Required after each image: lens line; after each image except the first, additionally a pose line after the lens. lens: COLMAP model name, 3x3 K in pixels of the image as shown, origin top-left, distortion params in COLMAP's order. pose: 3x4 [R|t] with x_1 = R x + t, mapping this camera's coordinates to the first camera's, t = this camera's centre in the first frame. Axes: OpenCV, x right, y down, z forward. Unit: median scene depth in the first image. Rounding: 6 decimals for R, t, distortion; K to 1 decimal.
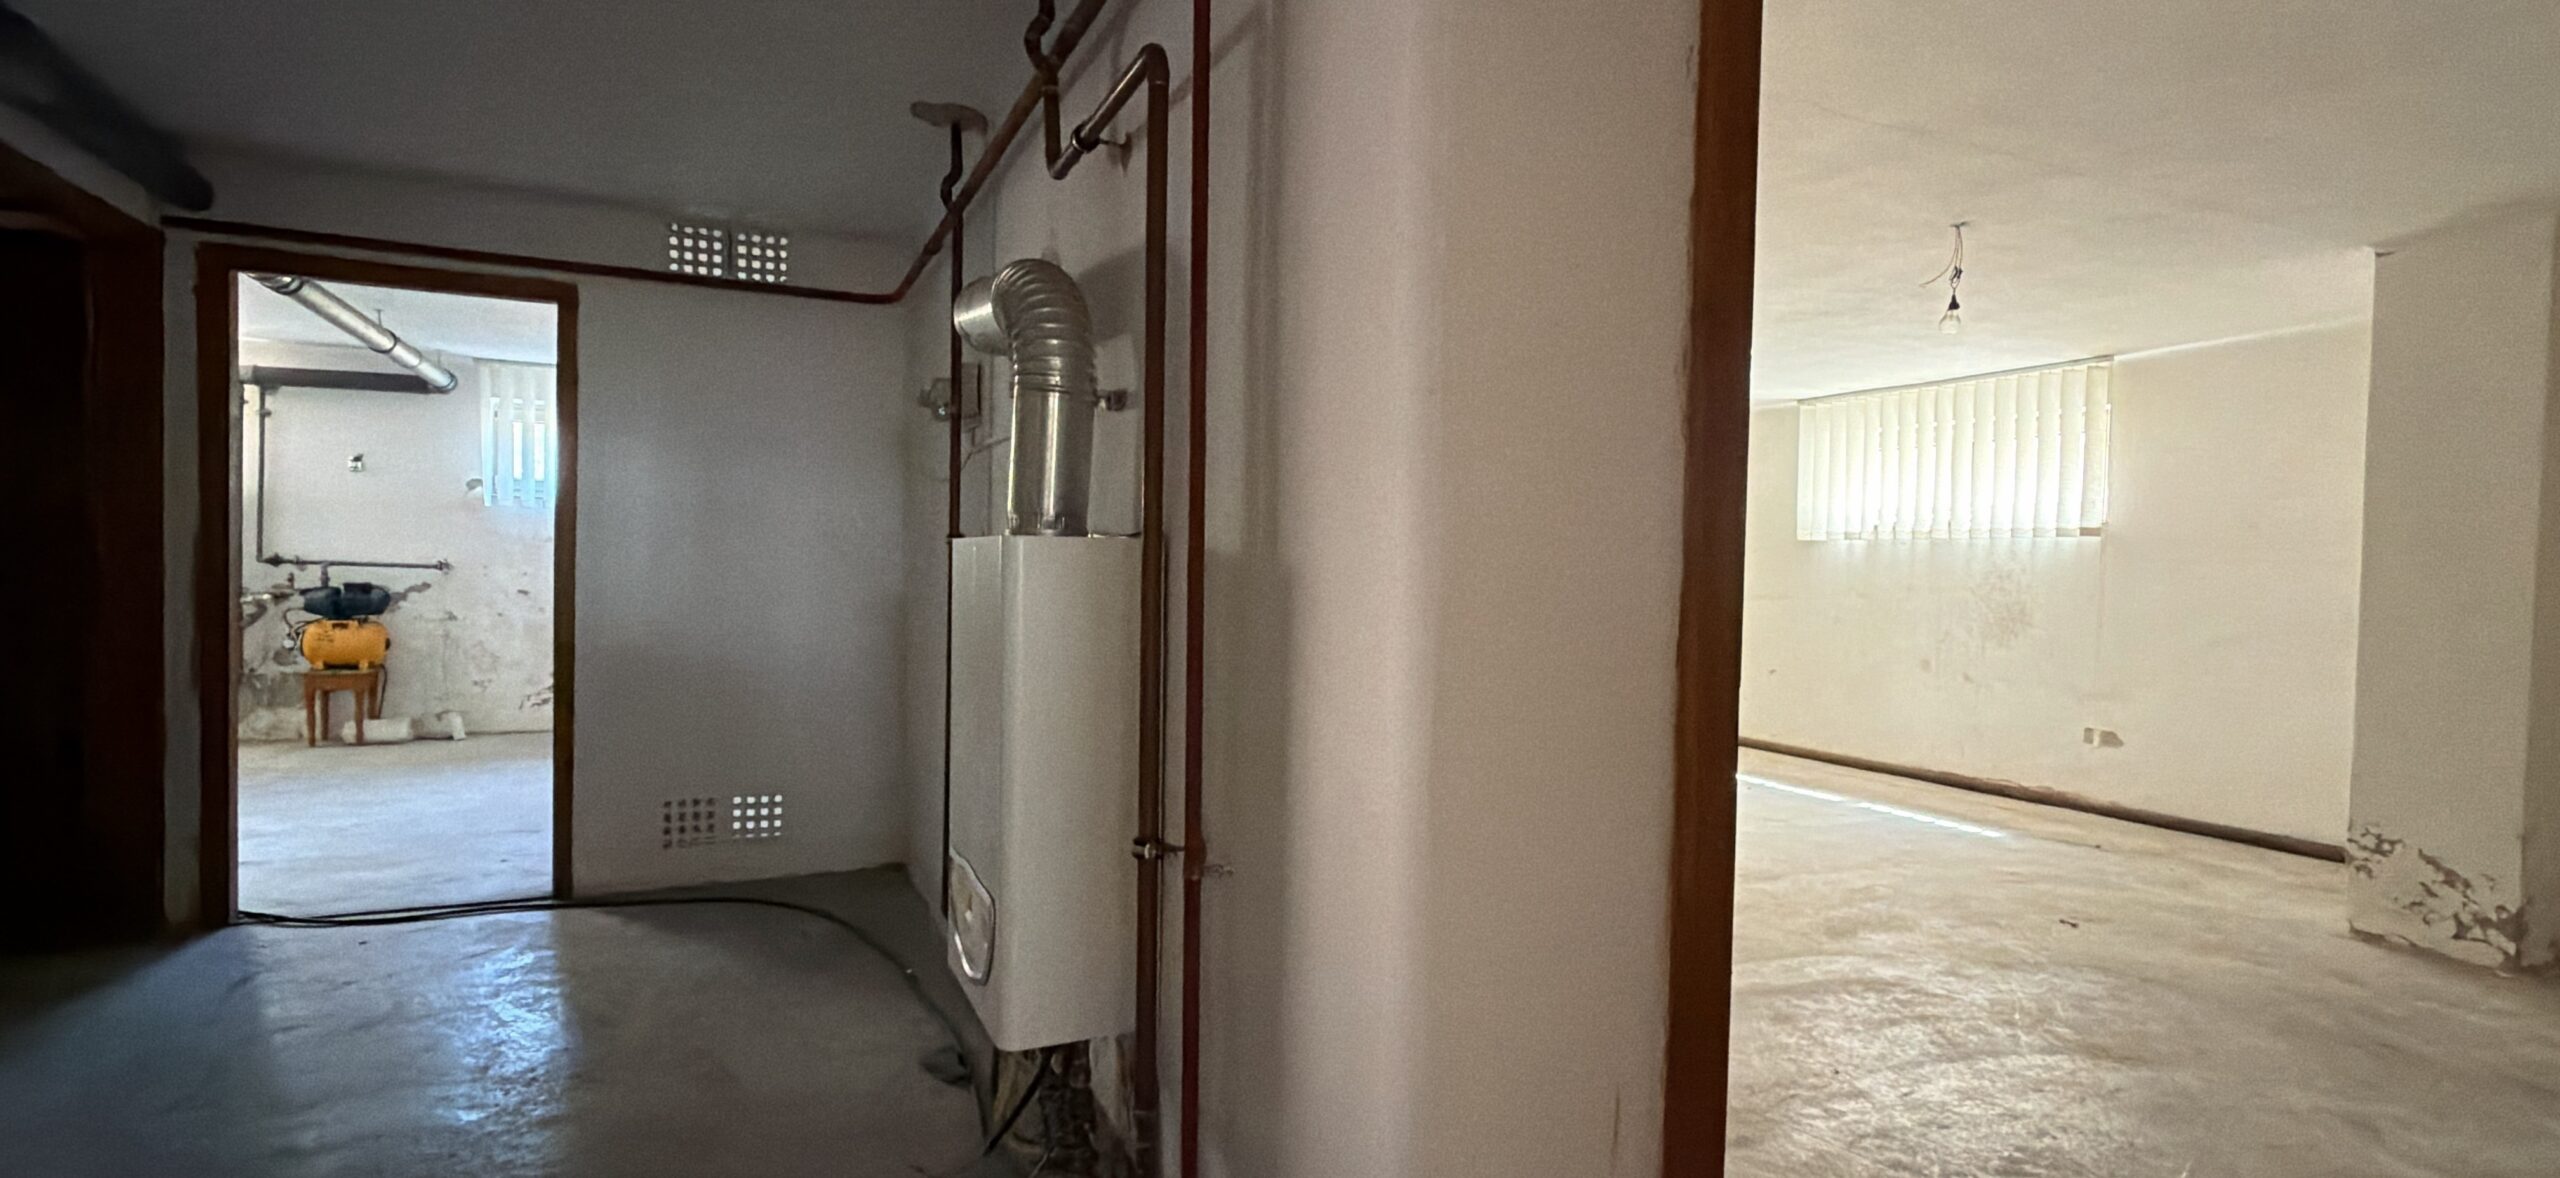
lens RADIAL K [[1153.4, 0, 1281.3], [0, 1153.4, 593.5], [0, 0, 1]] dist [-0.001604, -0.000074]
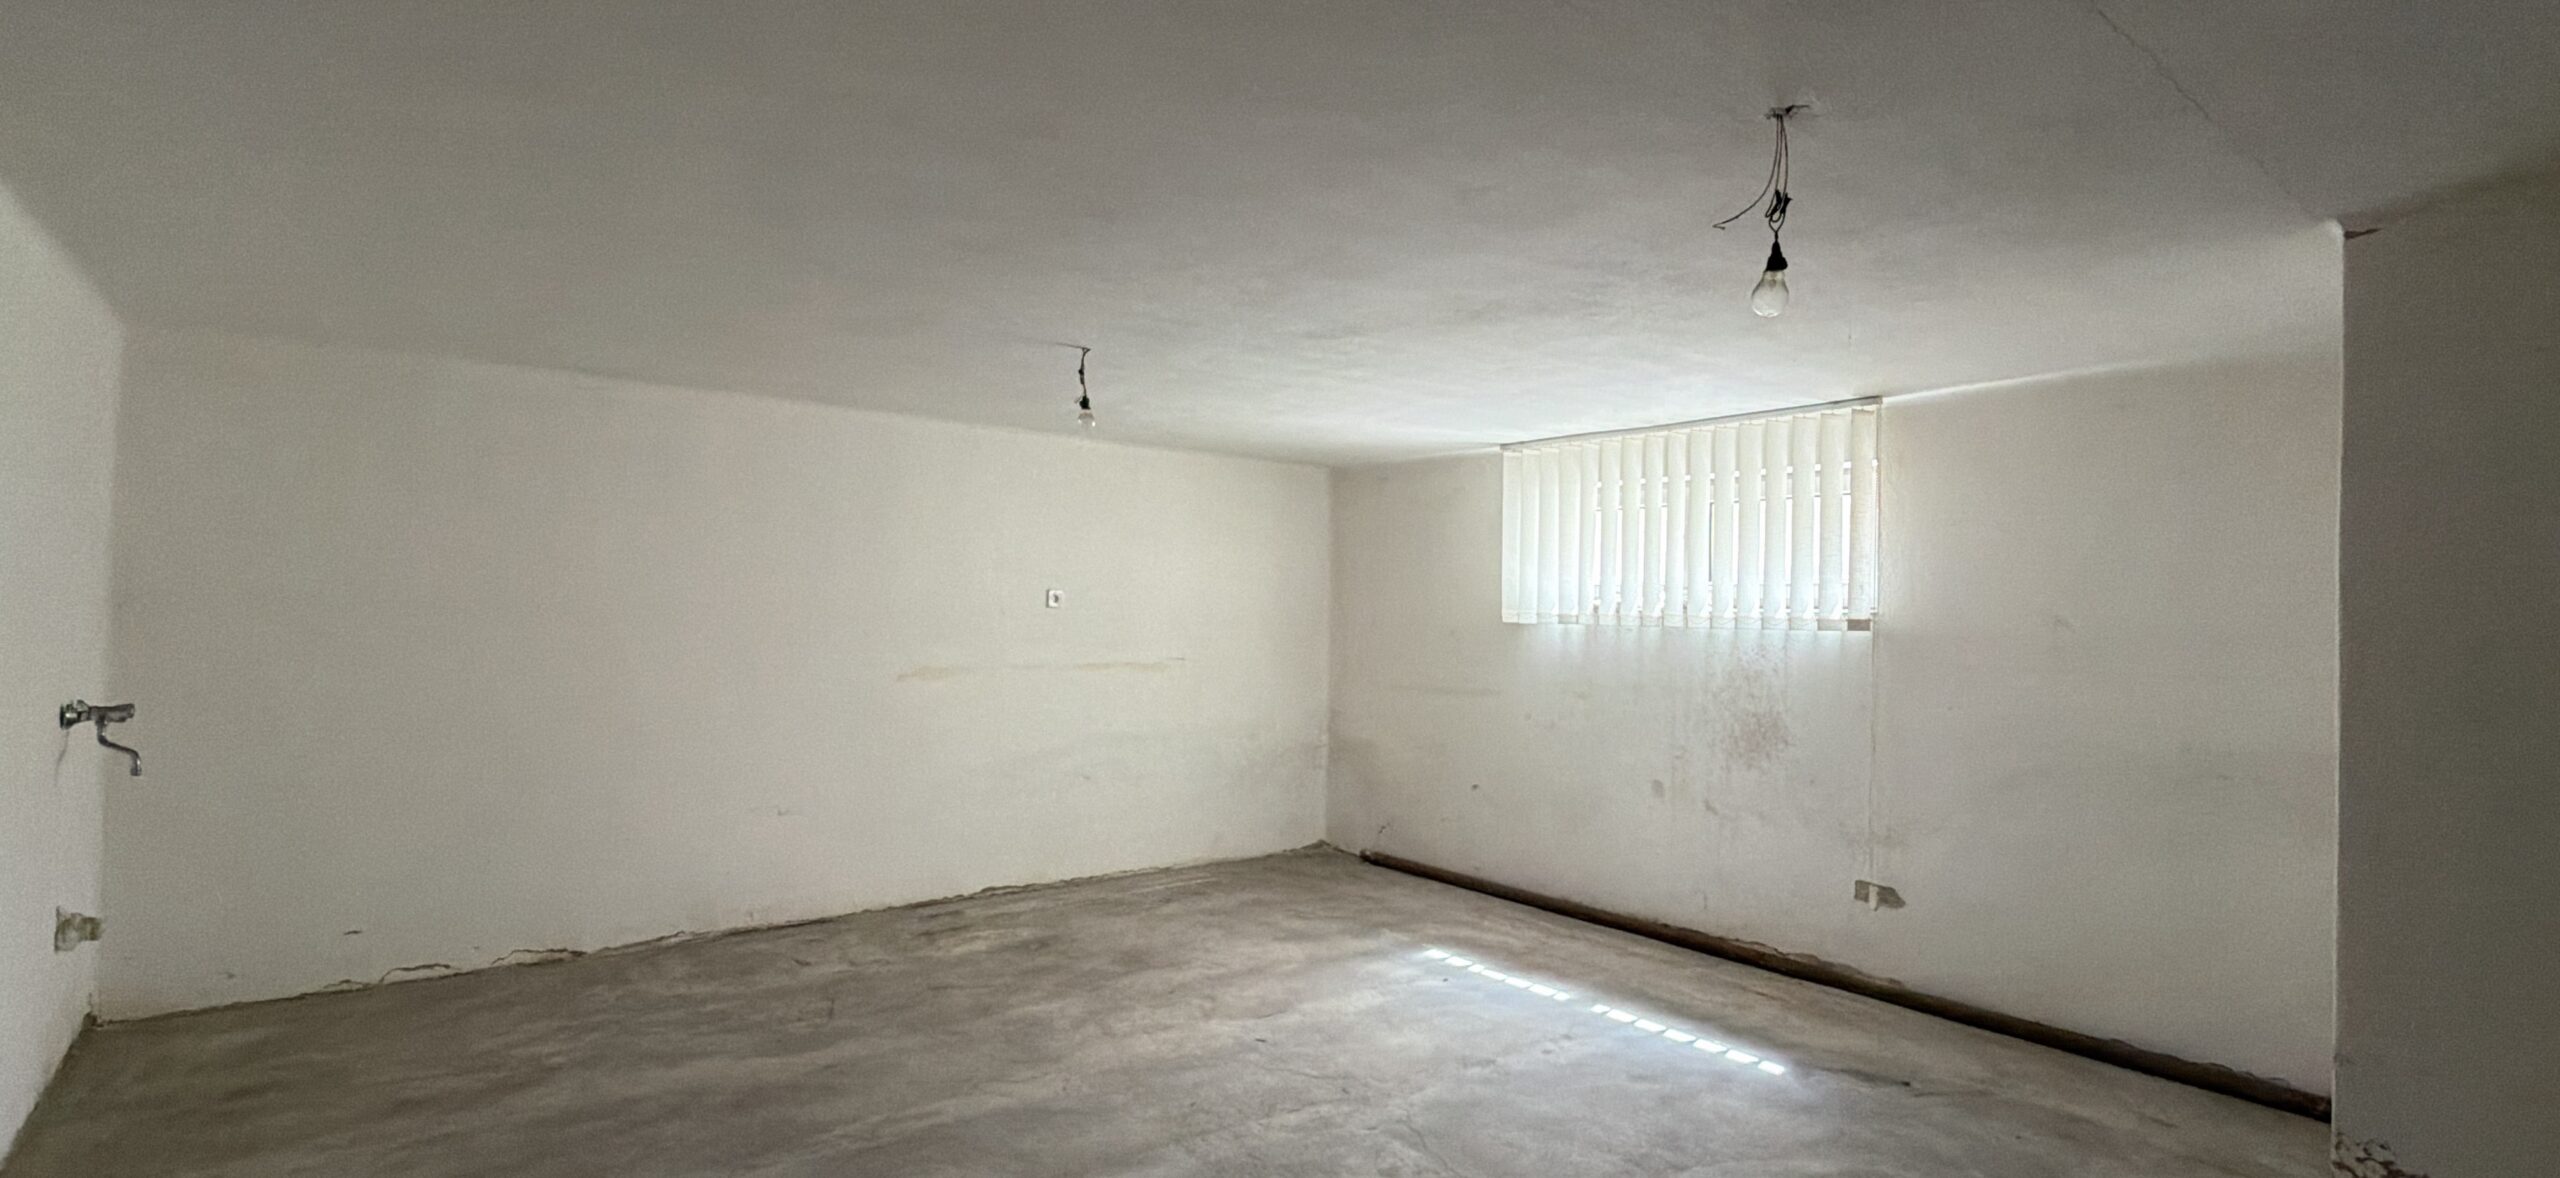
lens RADIAL K [[1153.4, 0, 1280.1], [0, 1153.4, 590.6], [0, 0, 1]] dist [-0.001604, -0.000074]
pose [[0.973059, 0.002108, 0.230545, 0.148921], [0.006343, 0.999335, -0.035912, -0.050512], [-0.230467, 0.036407, 0.972399, 0.338222]]
